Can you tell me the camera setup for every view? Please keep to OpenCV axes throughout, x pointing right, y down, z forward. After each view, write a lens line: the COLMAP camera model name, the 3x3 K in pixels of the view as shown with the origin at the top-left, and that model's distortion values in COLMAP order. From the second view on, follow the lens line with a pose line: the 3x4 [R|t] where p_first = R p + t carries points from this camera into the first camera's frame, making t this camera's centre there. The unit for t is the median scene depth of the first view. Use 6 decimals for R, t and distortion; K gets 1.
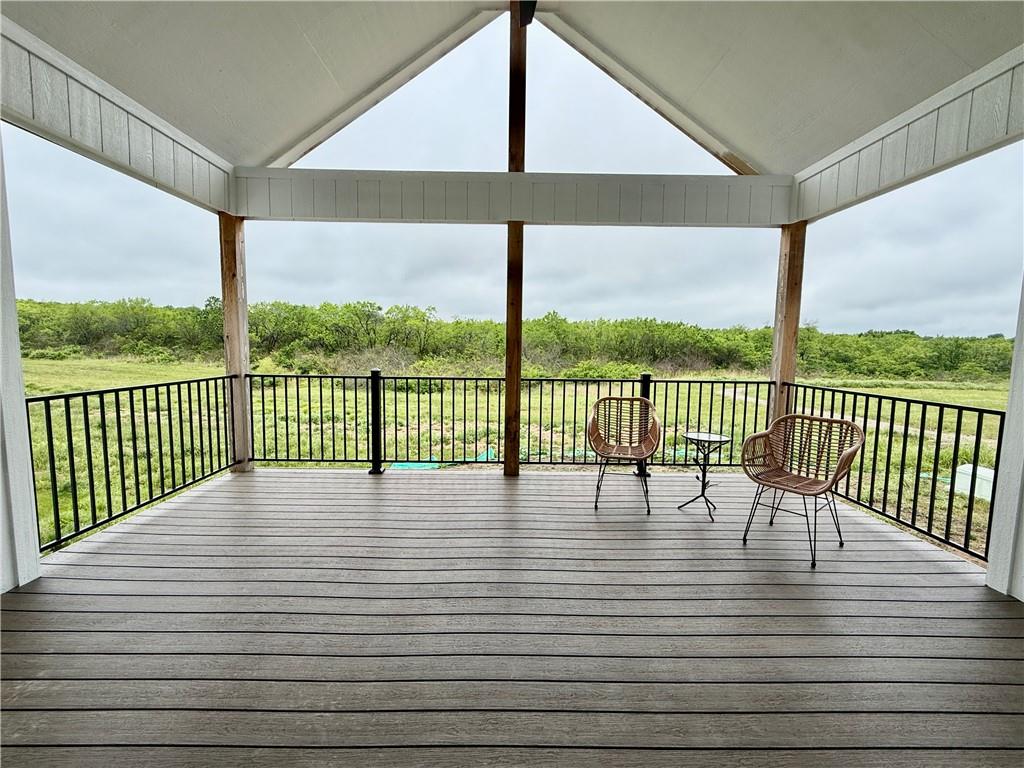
lens RADIAL K [[443.2, 0, 515.9], [0, 443.2, 383.7], [0, 0, 1]] dist [-0.001244, -0.000283]
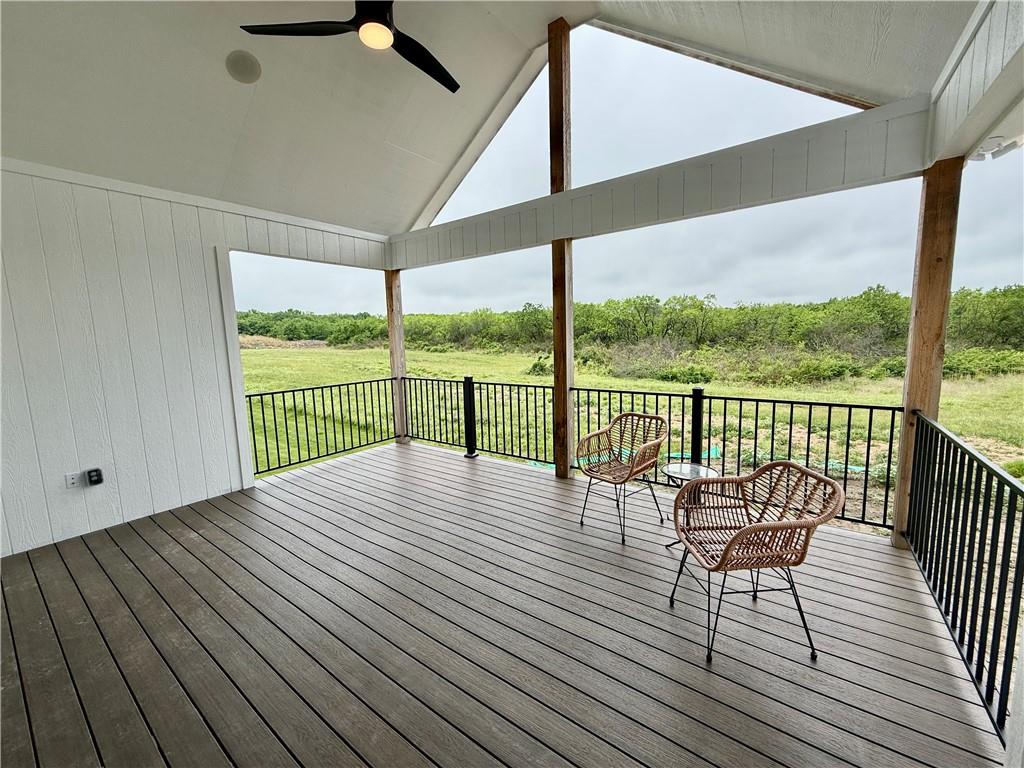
lens RADIAL K [[408.6, 0, 507.7], [0, 408.6, 383.9], [0, 0, 1]] dist [0.003138, -0.000061]
pose [[0.796140, 0.035587, -0.604065, 0.471448], [-0.016834, 0.999185, 0.036677, -0.052951], [0.604878, -0.019031, 0.796090, 0.133880]]
